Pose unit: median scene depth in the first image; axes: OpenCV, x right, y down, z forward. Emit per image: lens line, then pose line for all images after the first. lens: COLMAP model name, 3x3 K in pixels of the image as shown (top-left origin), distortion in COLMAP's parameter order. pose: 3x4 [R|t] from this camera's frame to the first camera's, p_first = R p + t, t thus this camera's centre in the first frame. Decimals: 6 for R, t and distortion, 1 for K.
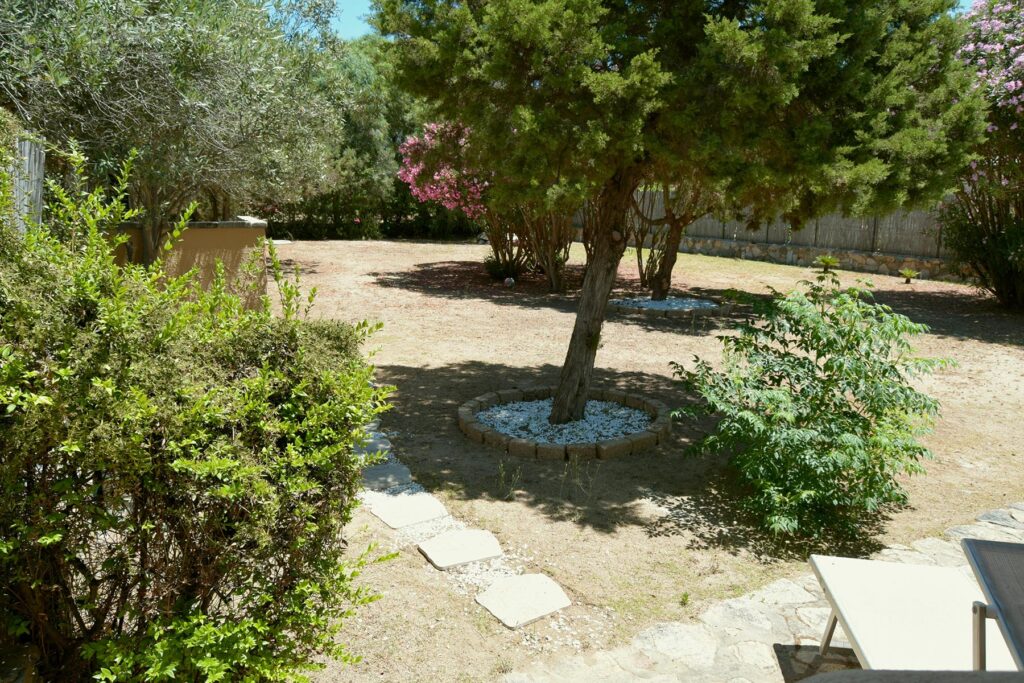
lens RADIAL K [[789.7, 0, 510.0], [0, 789.7, 348.2], [0, 0, 1]] dist [-0.011825, 0.000588]
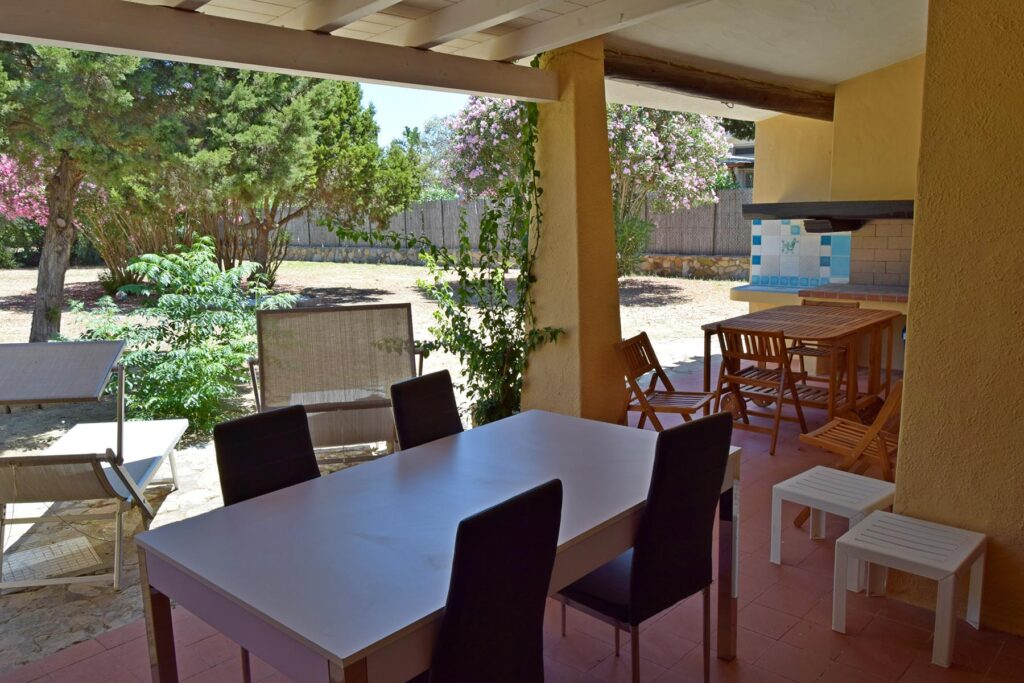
lens RADIAL K [[789.7, 0, 510.0], [0, 789.7, 348.2], [0, 0, 1]] dist [-0.011825, 0.000588]
pose [[0.942425, -0.094732, 0.320720, 0.097637], [0.103749, 0.994542, -0.011101, 0.032769], [-0.317918, 0.043736, 0.947109, -0.080304]]
